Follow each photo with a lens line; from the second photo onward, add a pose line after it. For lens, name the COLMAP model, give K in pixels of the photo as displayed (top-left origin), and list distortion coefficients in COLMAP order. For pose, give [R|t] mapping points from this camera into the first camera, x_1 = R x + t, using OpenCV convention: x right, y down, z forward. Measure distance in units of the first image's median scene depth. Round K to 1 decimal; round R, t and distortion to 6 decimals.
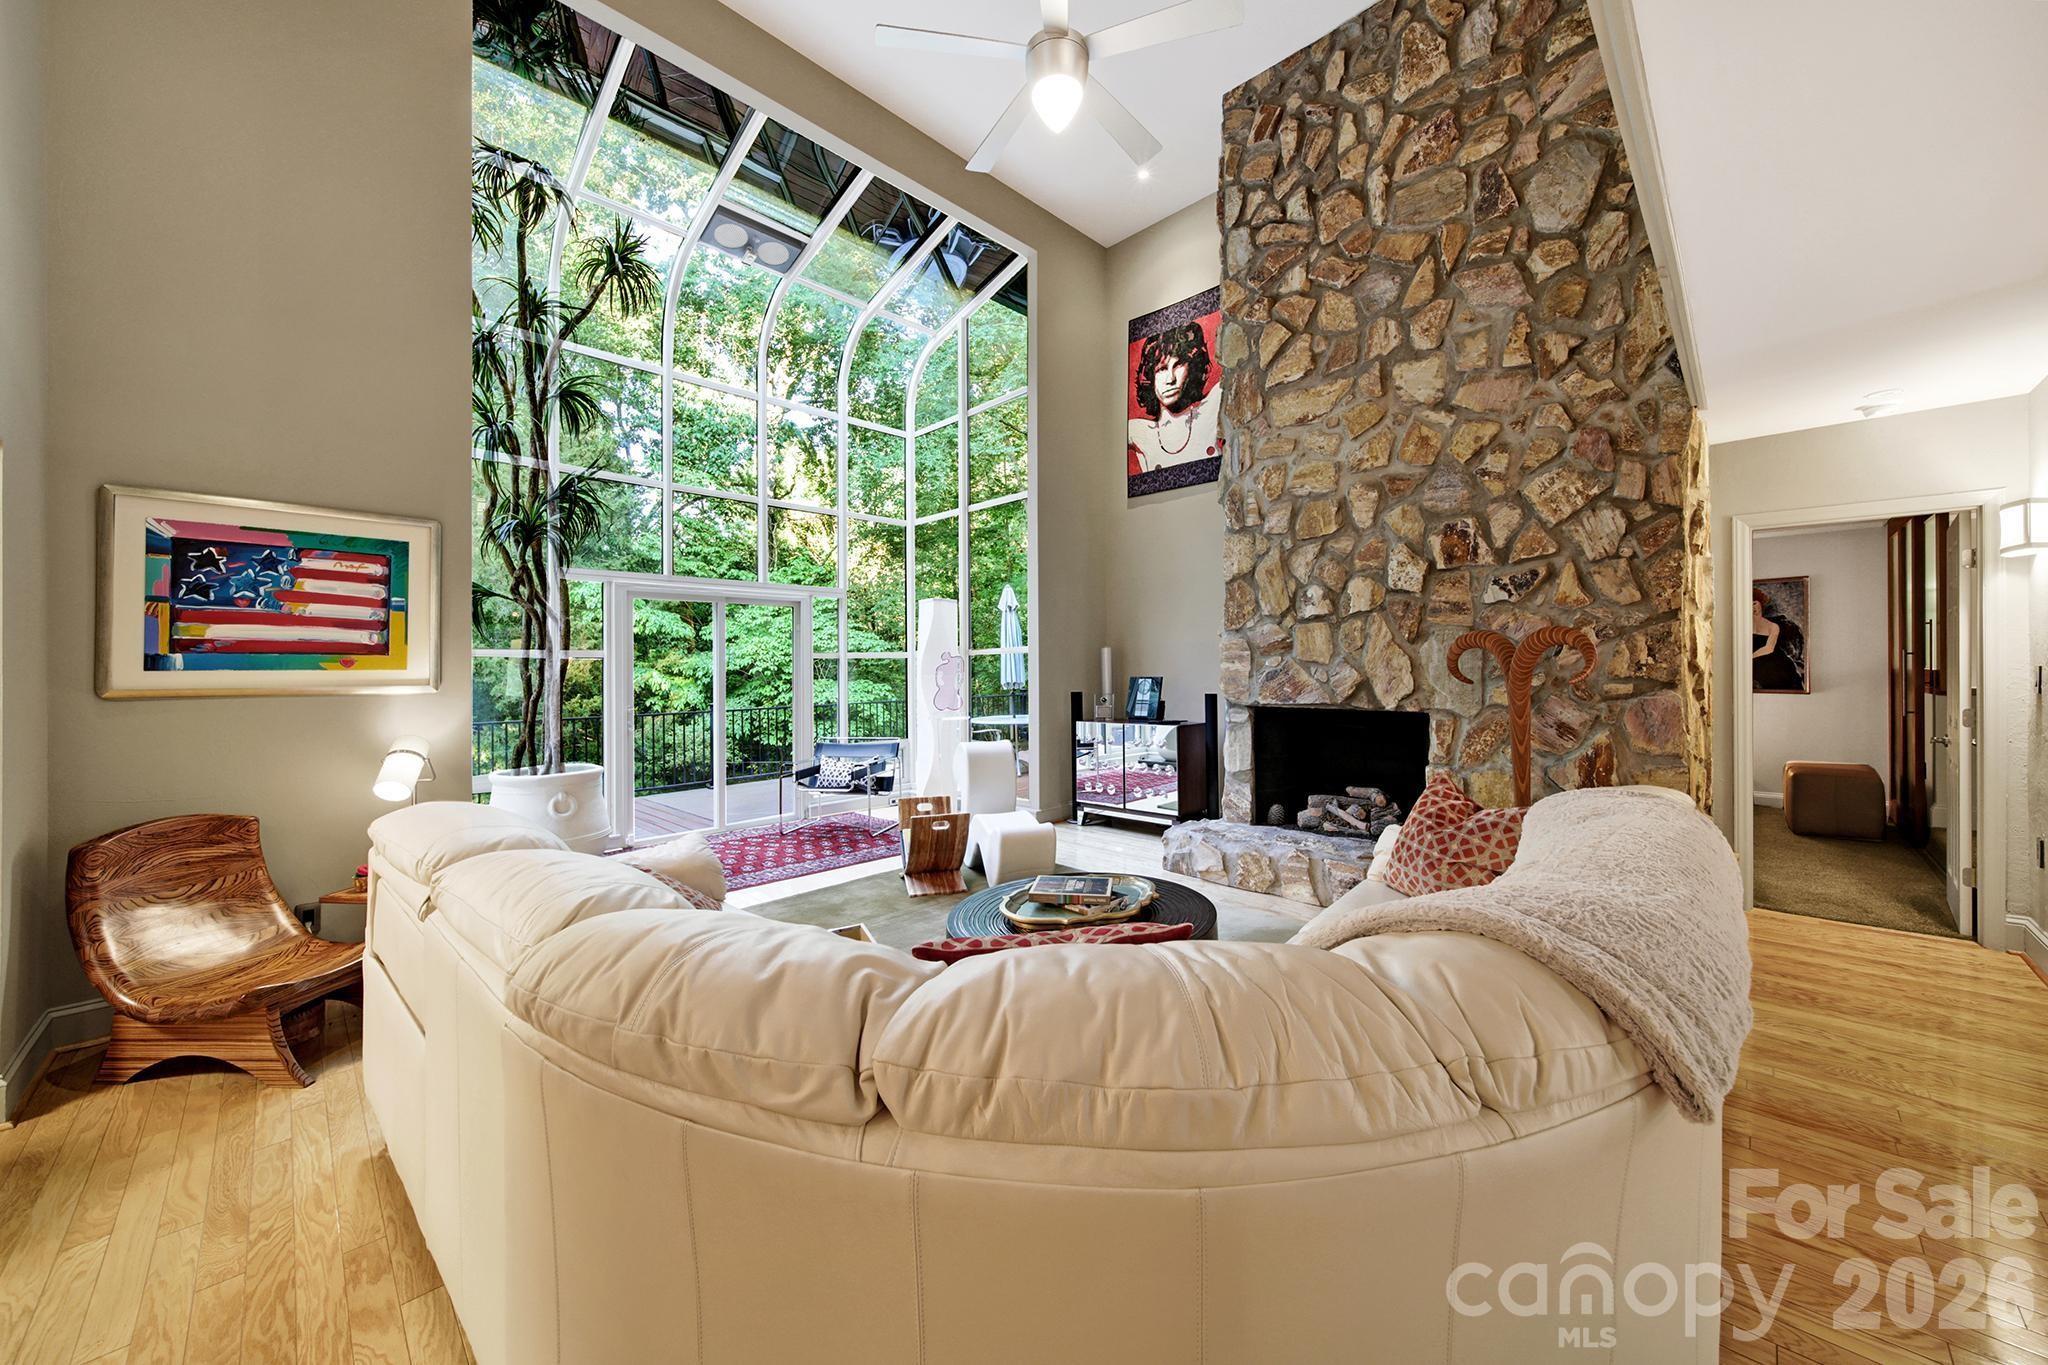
lens RADIAL K [[743.2, 0, 1062.4], [0, 743.2, 670.7], [0, 0, 1]] dist [-0.001476, -0.000362]
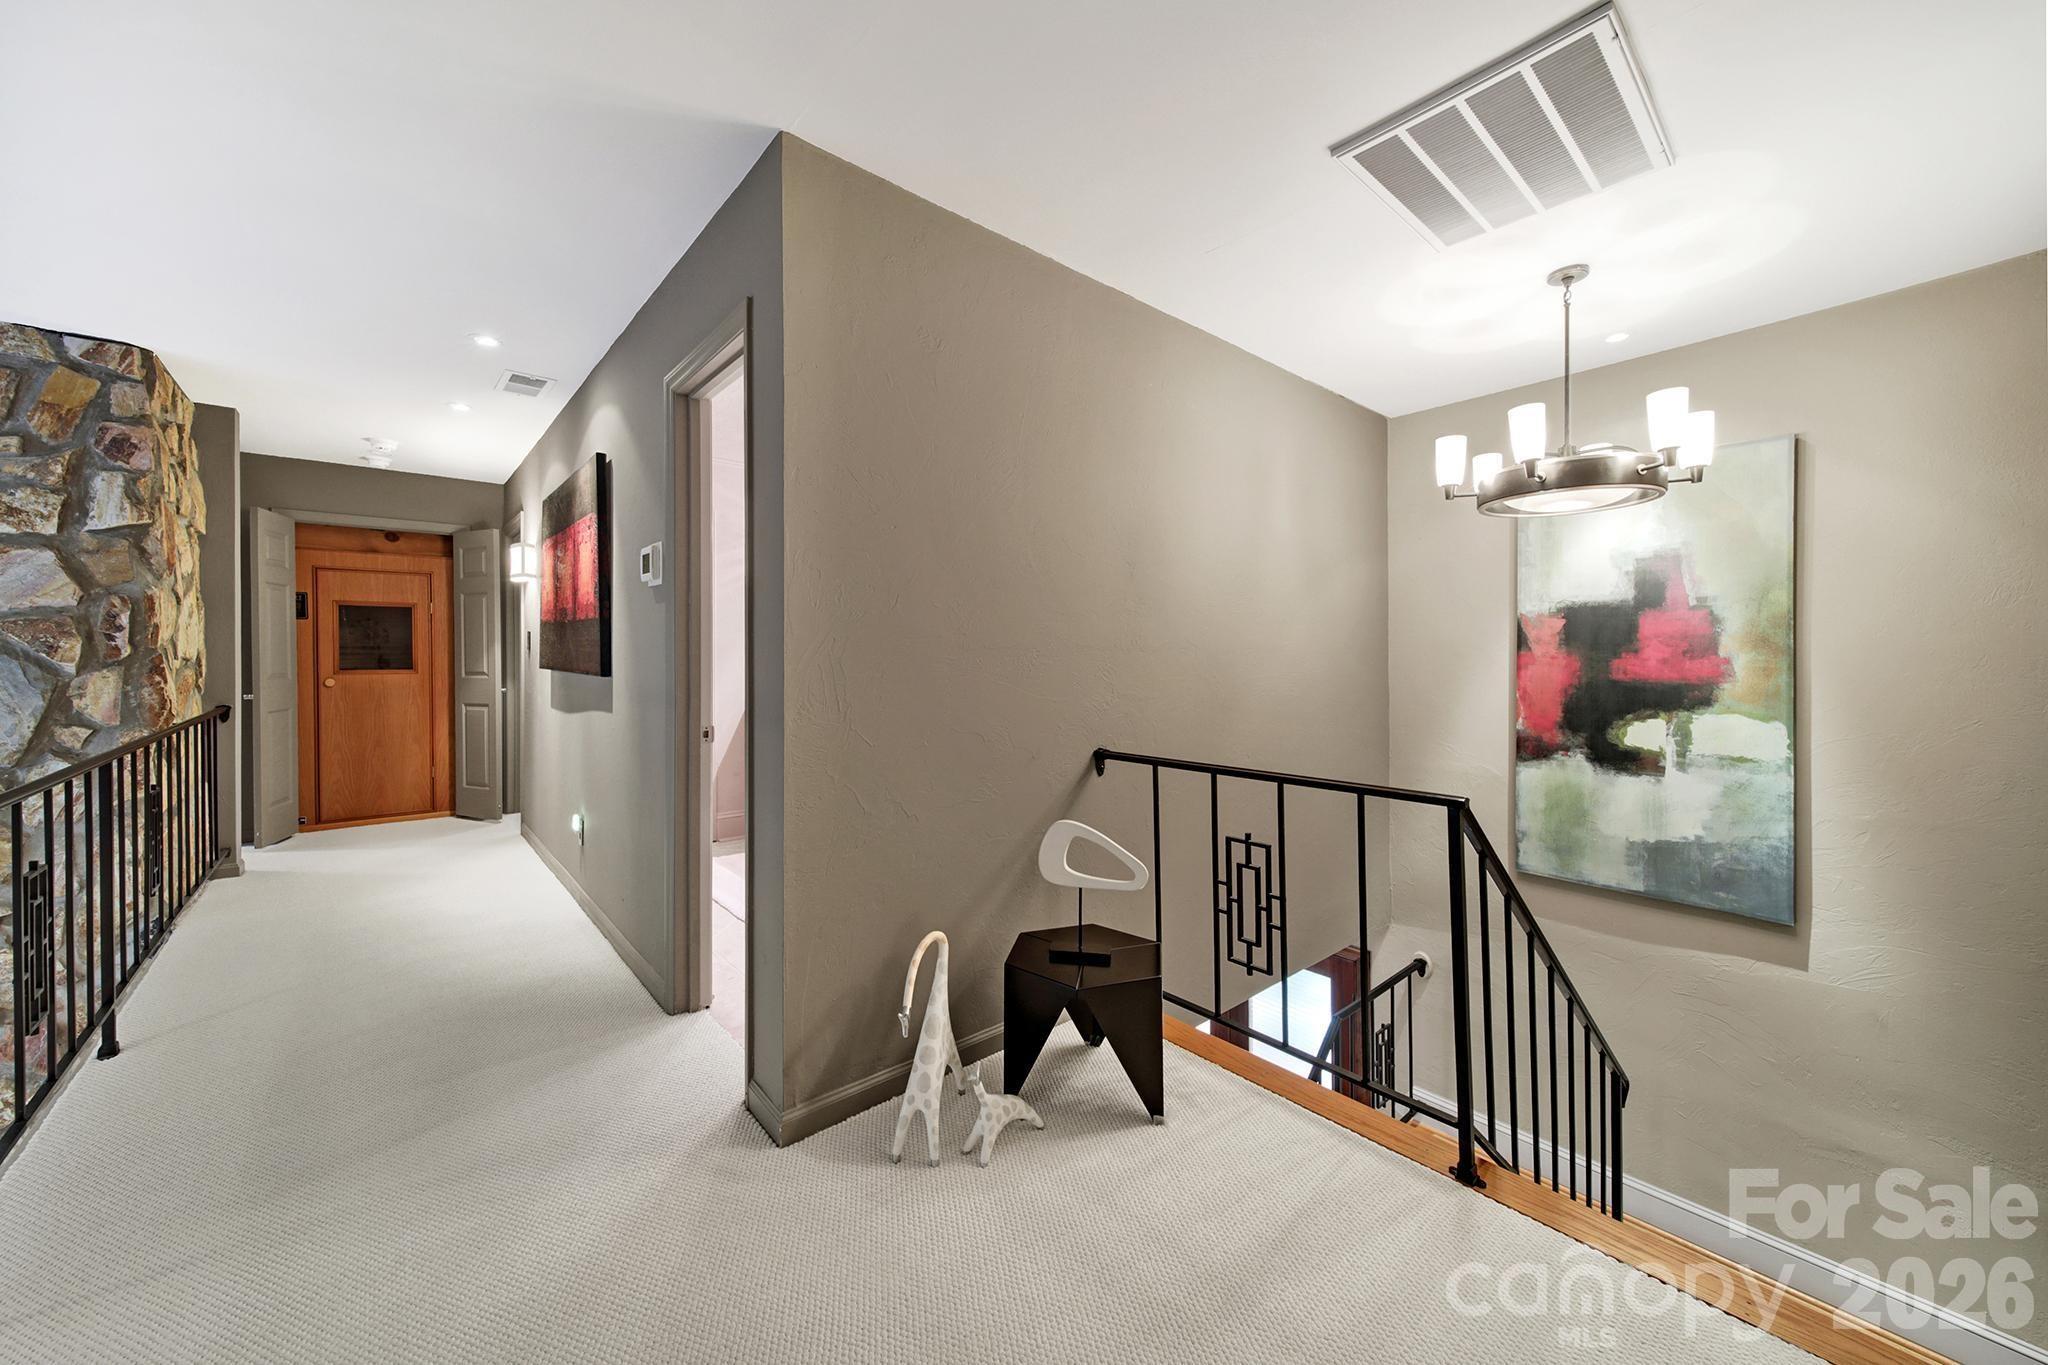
lens RADIAL K [[760.2, 0, 962.7], [0, 760.2, 665.5], [0, 0, 1]] dist [0.020636, -0.008049]
pose [[0.128929, -0.001162, 0.991653, 0.018754], [0.003672, 0.999993, 0.000695, -0.643133], [-0.991647, 0.003551, 0.128933, -0.093898]]
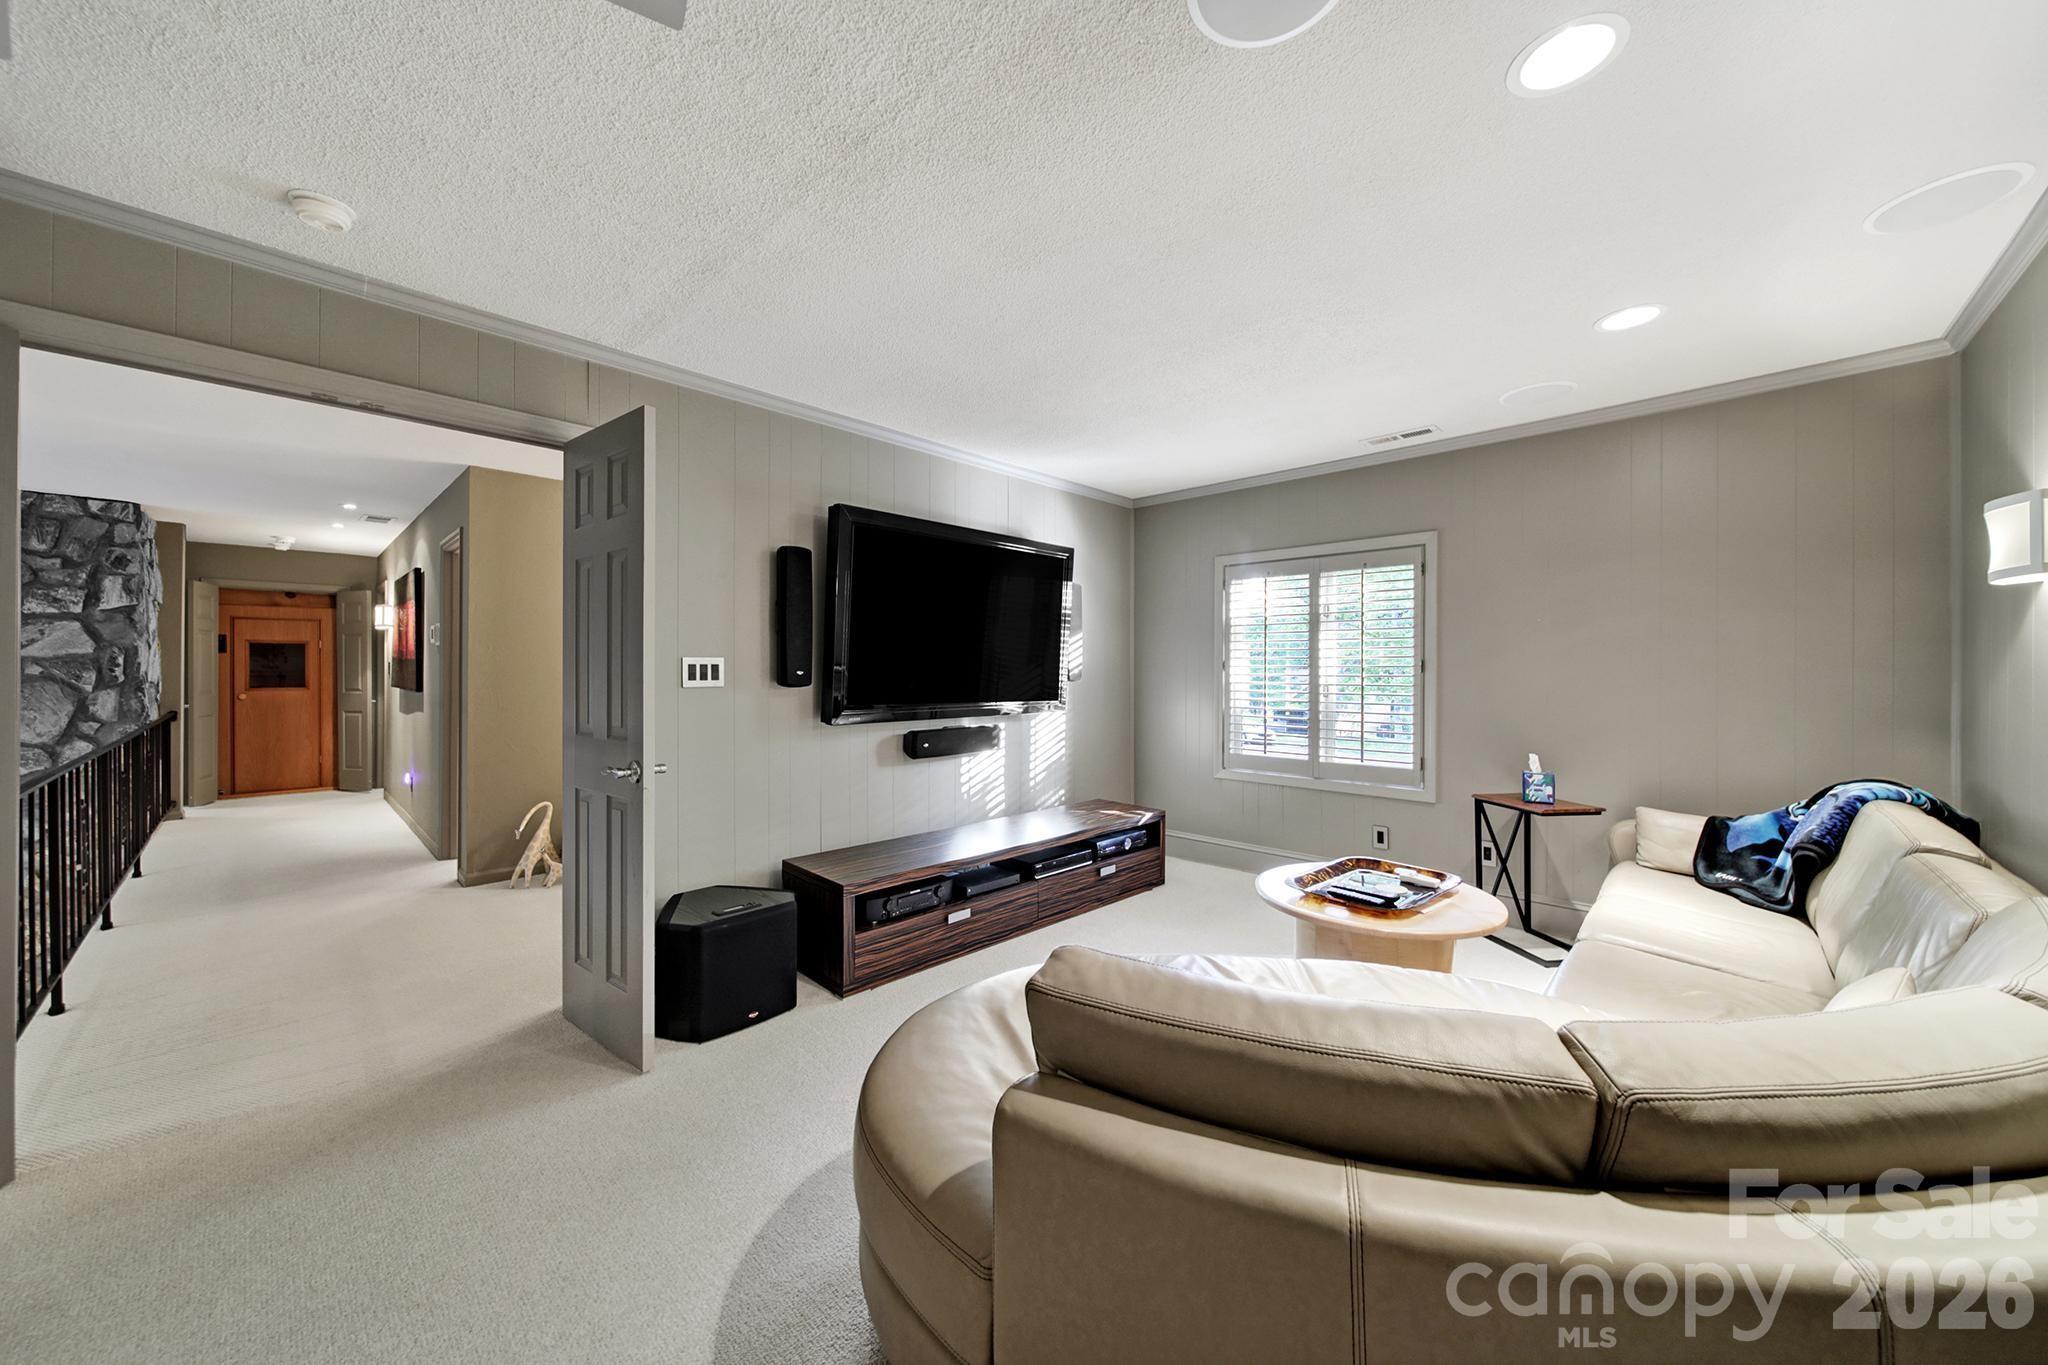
lens RADIAL K [[748.9, 0, 1029.0], [0, 748.9, 666.7], [0, 0, 1]] dist [-0.012671, -0.000204]
pose [[-0.015198, 0.013760, 0.999790, -0.643093], [0.006449, 0.999886, -0.013664, -0.653225], [-0.999864, 0.006240, -0.015285, -0.739364]]
